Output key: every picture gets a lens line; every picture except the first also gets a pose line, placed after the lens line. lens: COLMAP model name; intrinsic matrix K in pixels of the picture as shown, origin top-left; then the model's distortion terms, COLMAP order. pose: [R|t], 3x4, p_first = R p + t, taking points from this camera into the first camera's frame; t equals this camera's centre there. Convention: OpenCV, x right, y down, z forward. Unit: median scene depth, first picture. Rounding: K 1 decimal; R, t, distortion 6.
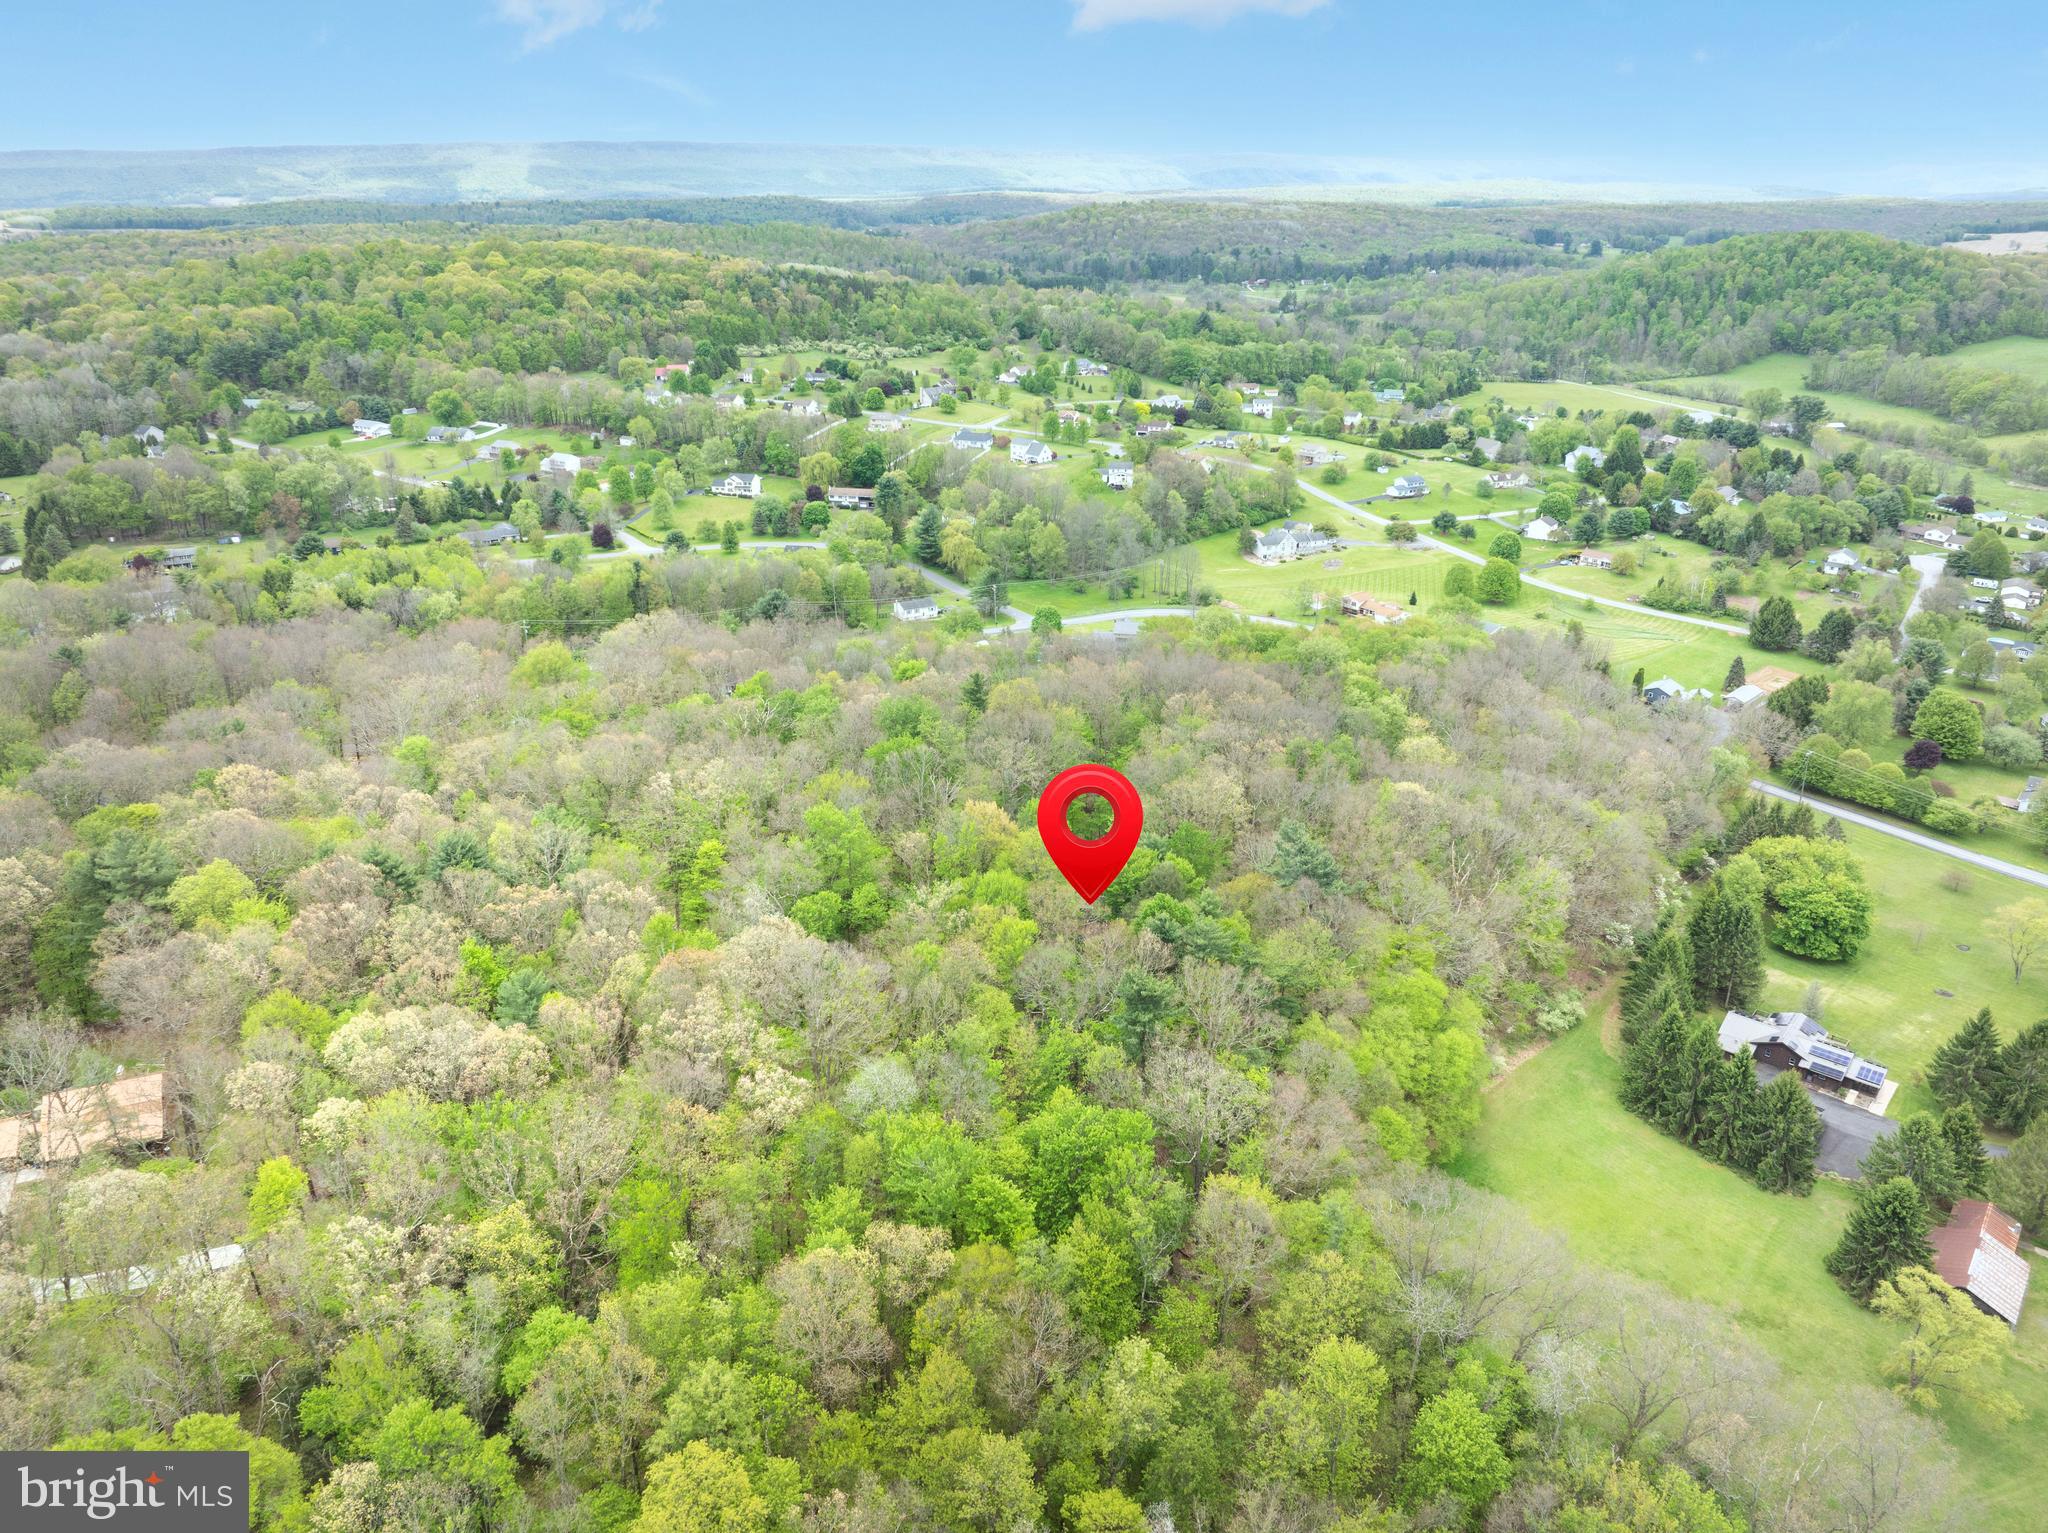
lens RADIAL K [[1444.0, 0, 1024.0], [0, 1444.0, 766.5], [0, 0, 1]] dist [-0.031751, -0.006889]
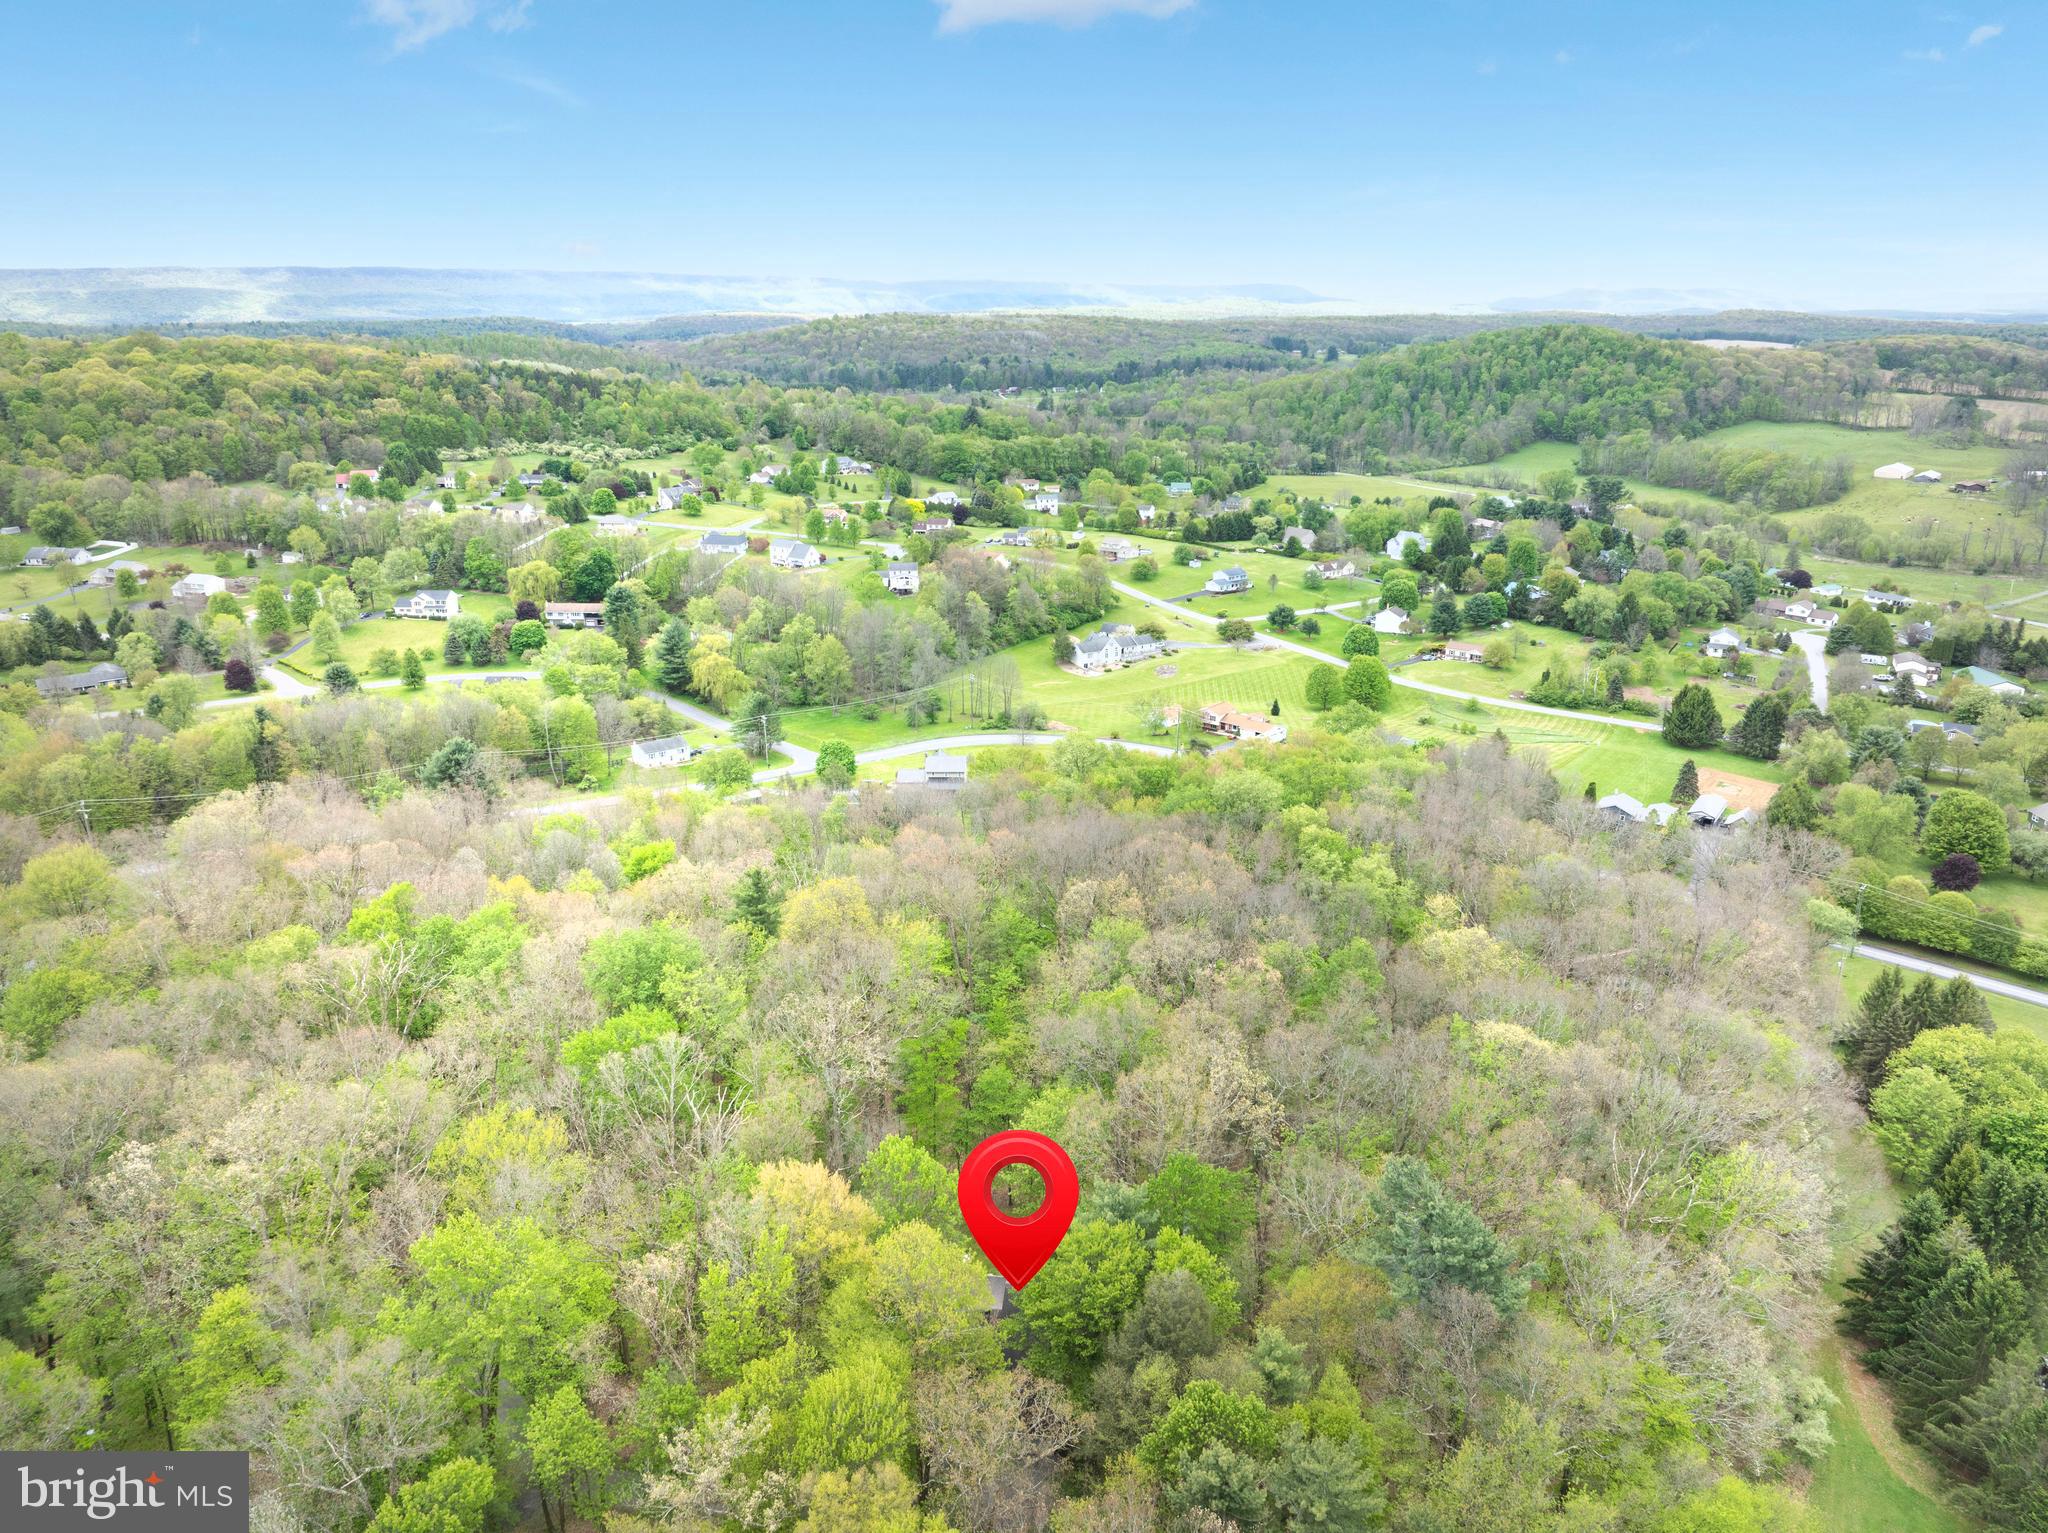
lens RADIAL K [[1444.0, 0, 1024.0], [0, 1444.0, 766.5], [0, 0, 1]] dist [-0.031751, -0.006889]
pose [[0.984963, -0.052670, 0.164540, -0.008425], [0.065575, 0.995099, -0.074011, -0.023617], [-0.159835, 0.083687, 0.983590, 0.159187]]
